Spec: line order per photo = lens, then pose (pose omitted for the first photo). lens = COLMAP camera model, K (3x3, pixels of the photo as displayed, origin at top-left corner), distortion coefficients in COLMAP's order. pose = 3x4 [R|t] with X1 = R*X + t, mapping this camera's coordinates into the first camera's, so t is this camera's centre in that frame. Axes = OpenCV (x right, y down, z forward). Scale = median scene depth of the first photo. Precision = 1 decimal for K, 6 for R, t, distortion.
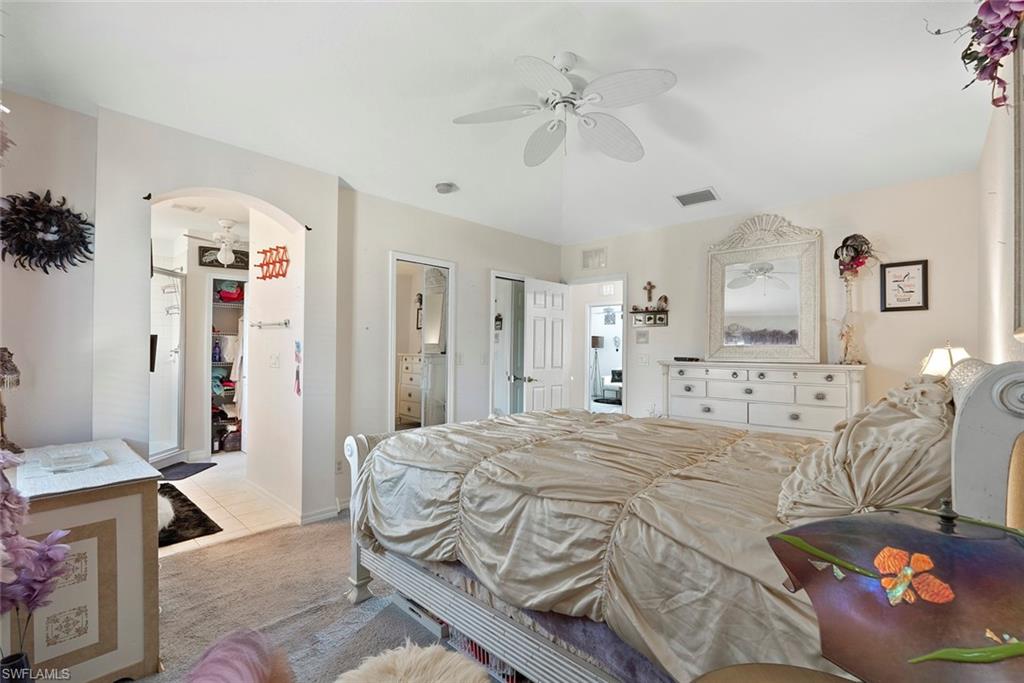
lens RADIAL K [[453.9, 0, 512.8], [0, 453.9, 343.9], [0, 0, 1]] dist [-0.001589, 0.001619]
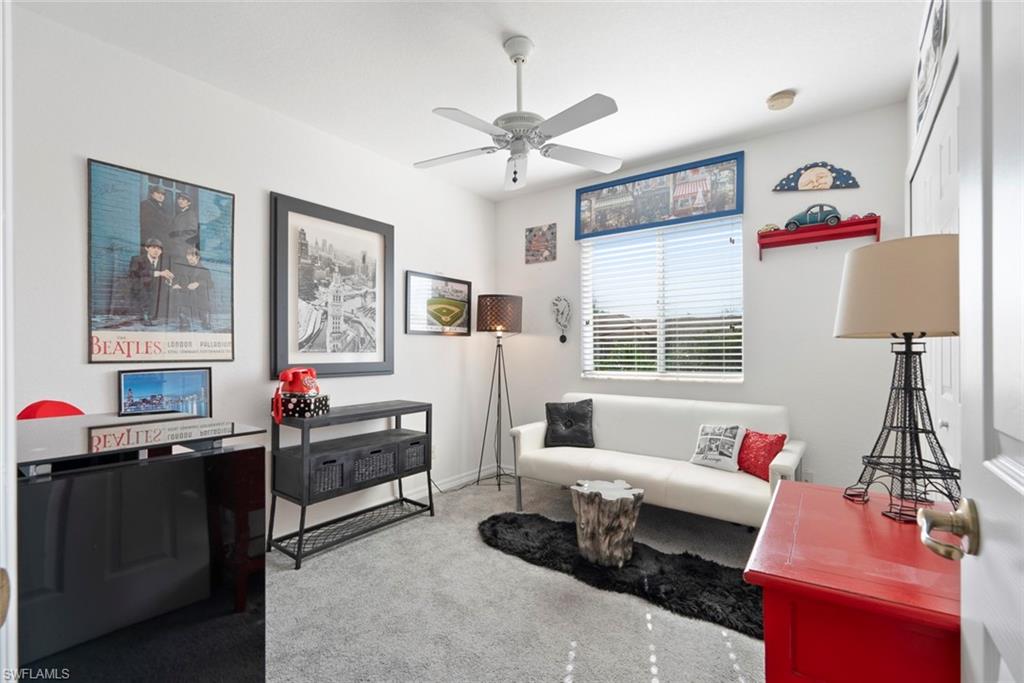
lens RADIAL K [[453.9, 0, 511.4], [0, 453.9, 346.7], [0, 0, 1]] dist [-0.001589, 0.001619]
pose [[0.992478, -0.007259, 0.122209, 0.158237], [0.007161, 0.999974, 0.001240, 0.019258], [-0.122214, -0.000356, 0.992504, 0.702776]]
